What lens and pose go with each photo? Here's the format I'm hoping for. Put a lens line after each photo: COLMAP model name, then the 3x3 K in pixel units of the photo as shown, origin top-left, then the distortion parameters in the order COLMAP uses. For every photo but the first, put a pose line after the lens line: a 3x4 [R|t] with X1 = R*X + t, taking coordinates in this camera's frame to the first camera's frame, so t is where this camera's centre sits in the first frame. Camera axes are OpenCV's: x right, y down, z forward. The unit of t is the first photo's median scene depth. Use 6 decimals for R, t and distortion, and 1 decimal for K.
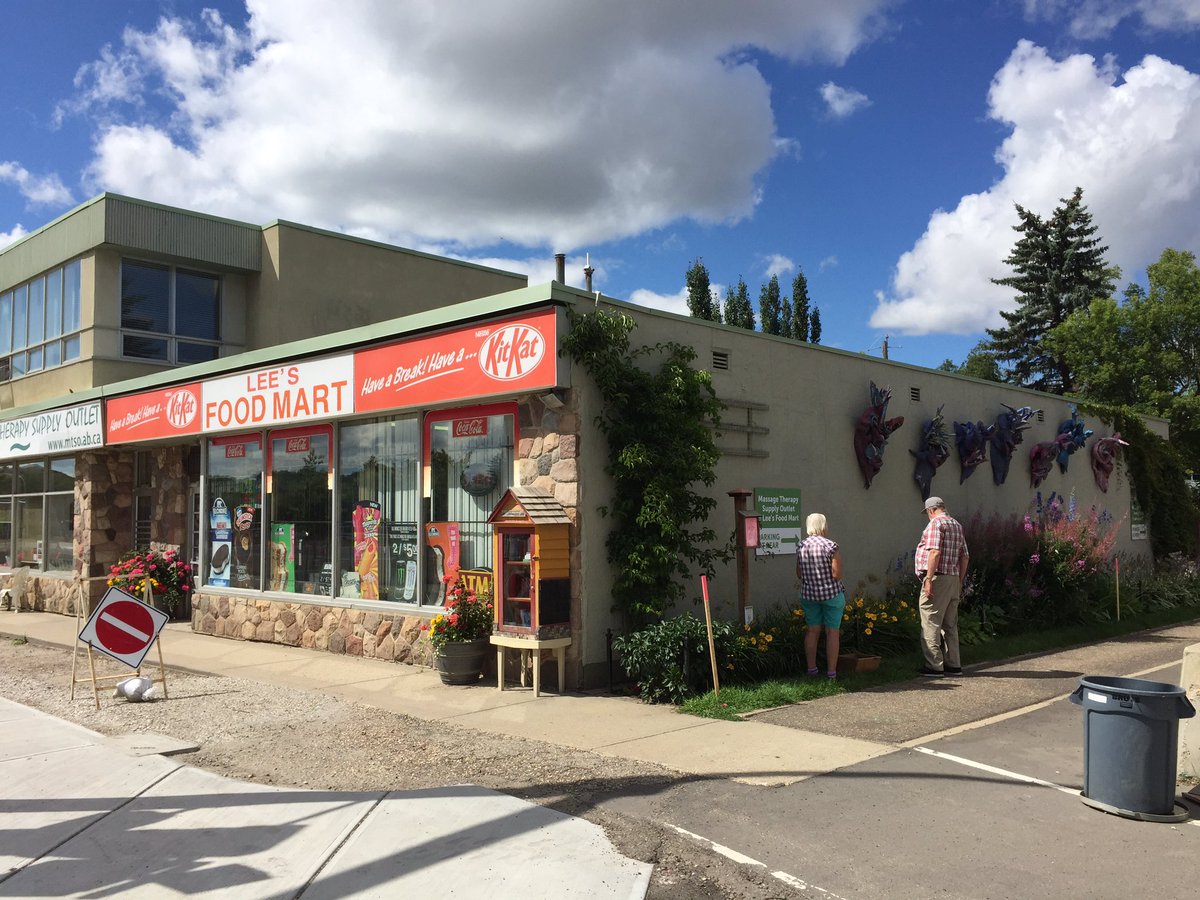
lens RADIAL K [[1053.5, 0, 598.0], [0, 1053.5, 446.0], [0, 0, 1]] dist [0.003761, 0.002636]
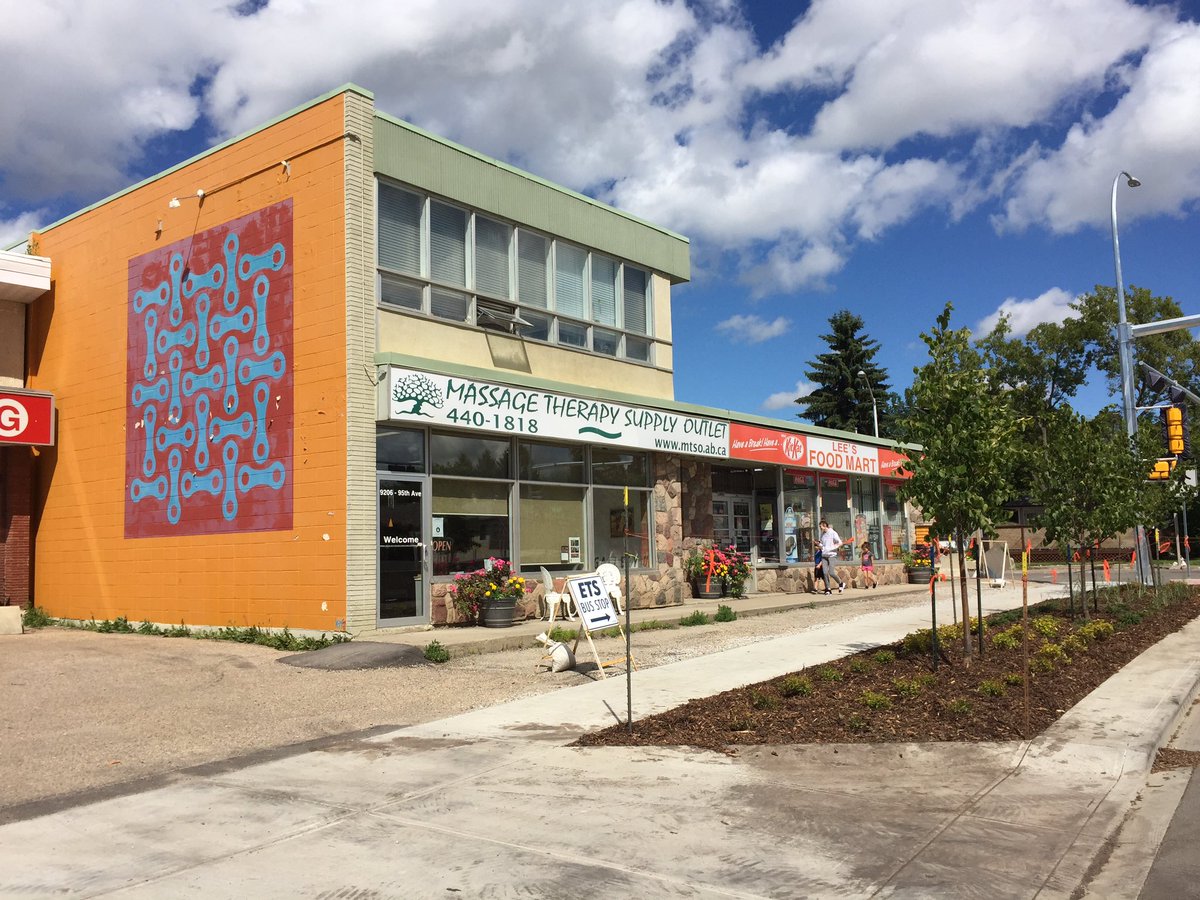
lens RADIAL K [[1053.5, 0, 598.3], [0, 1053.5, 453.5], [0, 0, 1]] dist [0.003761, 0.002636]
pose [[-0.116715, 0.114674, 0.986523, -1.934638], [-0.028470, 0.992517, -0.118739, 0.168555], [-0.992757, -0.041945, -0.112577, 1.495000]]
